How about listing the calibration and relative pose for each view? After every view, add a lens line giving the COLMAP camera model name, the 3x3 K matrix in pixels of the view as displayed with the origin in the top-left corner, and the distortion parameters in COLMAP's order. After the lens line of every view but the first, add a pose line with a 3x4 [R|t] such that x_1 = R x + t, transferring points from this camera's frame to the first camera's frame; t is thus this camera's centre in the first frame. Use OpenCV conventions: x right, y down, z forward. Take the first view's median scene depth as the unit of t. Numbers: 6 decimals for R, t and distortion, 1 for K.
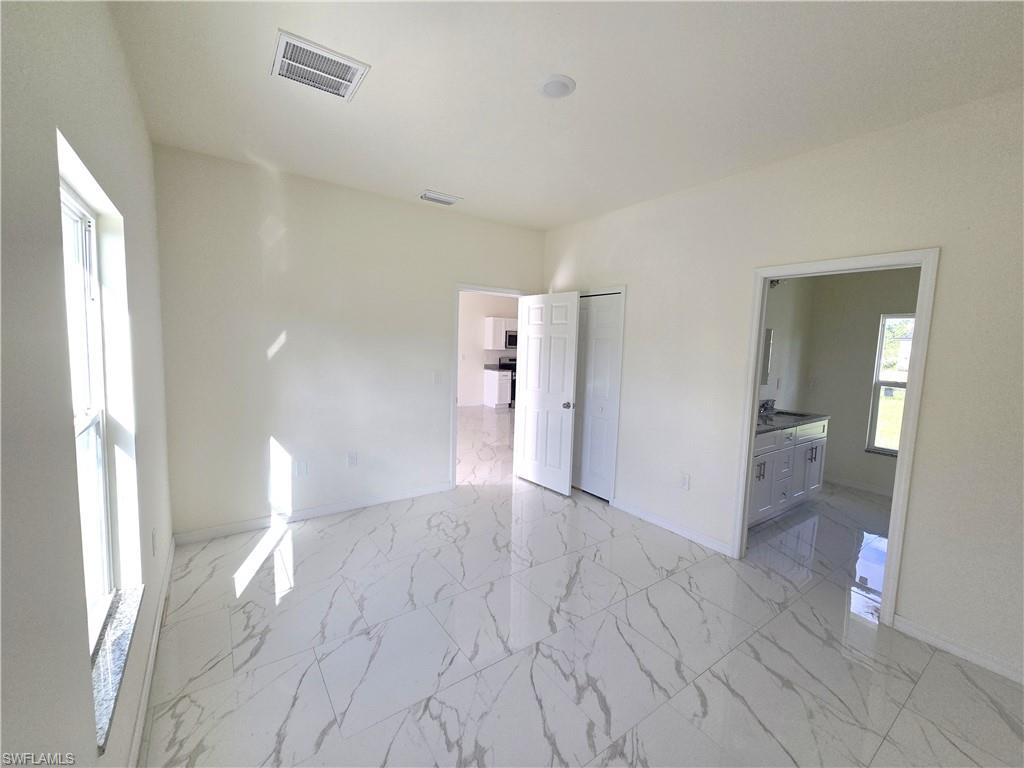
lens RADIAL K [[424.4, 0, 515.6], [0, 424.4, 381.1], [0, 0, 1]] dist [0.003204, 0.000214]
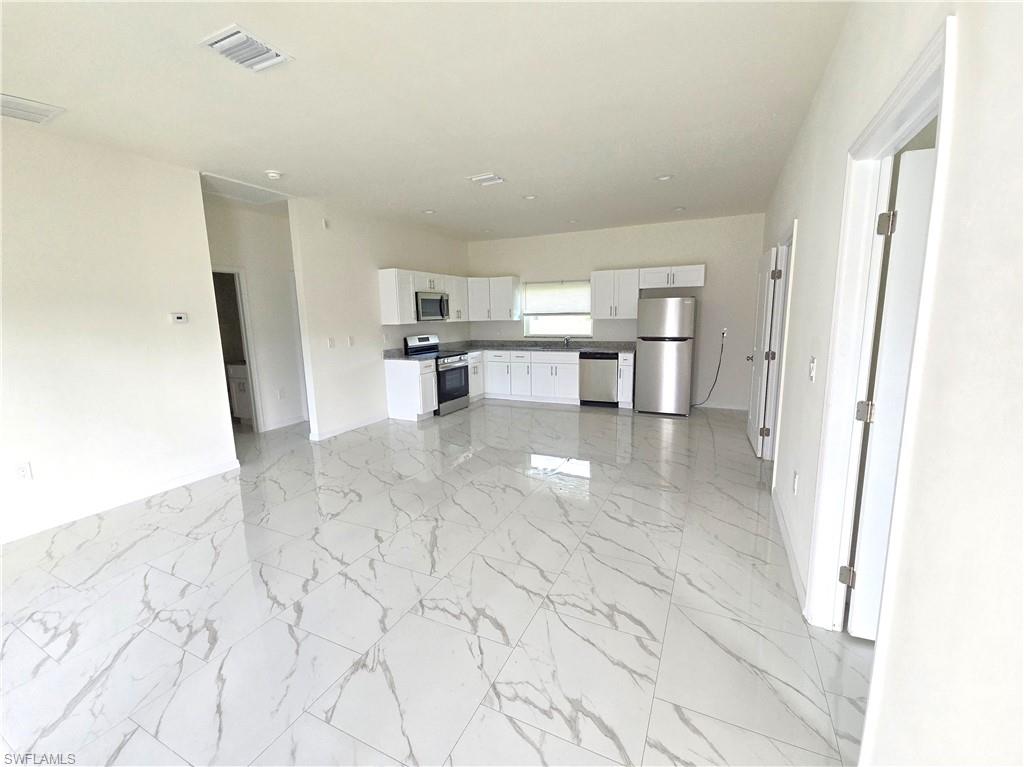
lens RADIAL K [[424.4, 0, 517.3], [0, 424.4, 384.2], [0, 0, 1]] dist [0.003204, 0.000214]
pose [[0.869250, -0.124590, 0.478416, -0.203312], [0.090039, 0.991436, 0.094597, -0.032573], [-0.486104, -0.039152, 0.873023, 0.396090]]
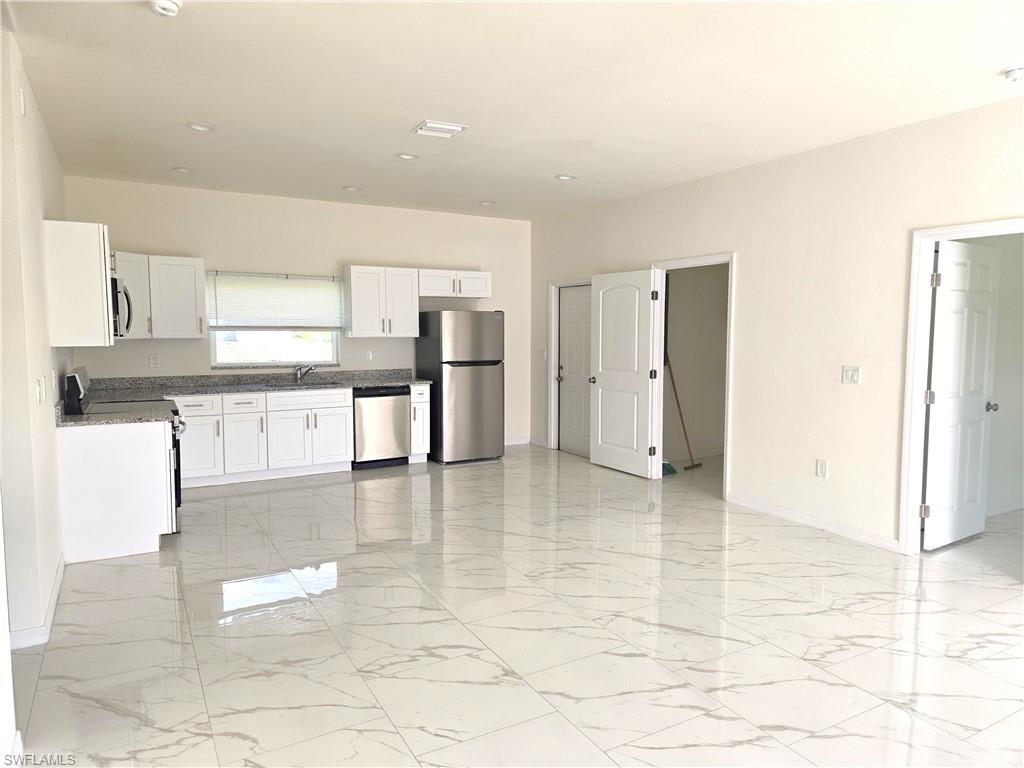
lens RADIAL K [[678.2, 0, 513.0], [0, 678.2, 391.8], [0, 0, 1]] dist [0.054143, -0.040862]
pose [[0.104226, -0.126643, 0.986458, -0.461515], [0.093864, 0.988685, 0.117011, -0.072578], [-0.990114, 0.080397, 0.114934, 0.695885]]
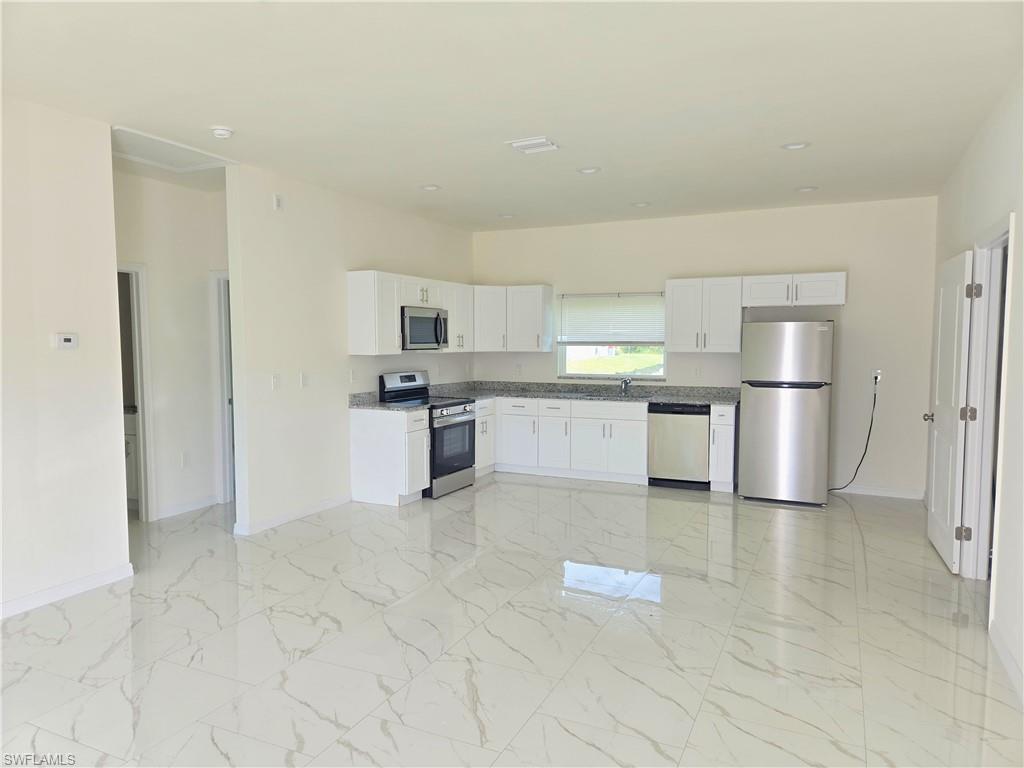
lens RADIAL K [[678.2, 0, 513.4], [0, 678.2, 393.3], [0, 0, 1]] dist [0.054143, -0.040862]
pose [[0.869170, -0.068124, 0.489798, -0.248700], [0.072371, 0.997325, 0.010288, -0.036836], [-0.489189, 0.026505, 0.871775, 0.399372]]
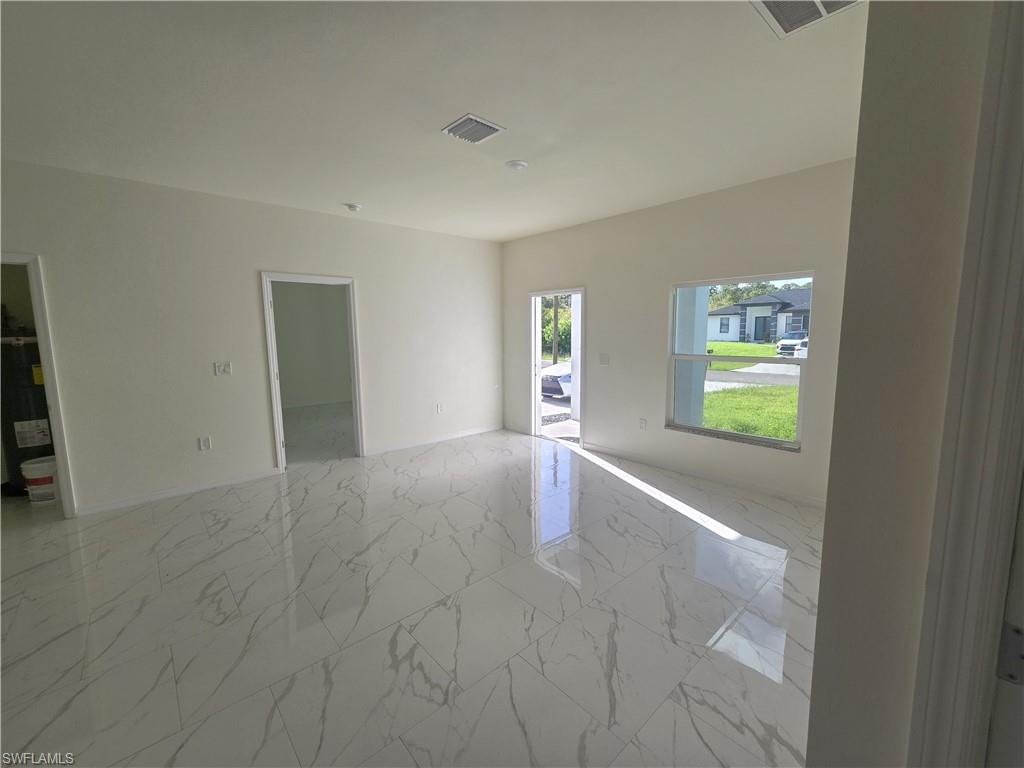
lens RADIAL K [[424.4, 0, 521.8], [0, 424.4, 381.9], [0, 0, 1]] dist [0.003204, 0.000214]
pose [[-0.991473, -0.005494, -0.130193, -0.194198], [-0.032754, 0.977542, 0.208180, -0.088121], [0.126125, 0.210669, -0.969387, 0.952790]]
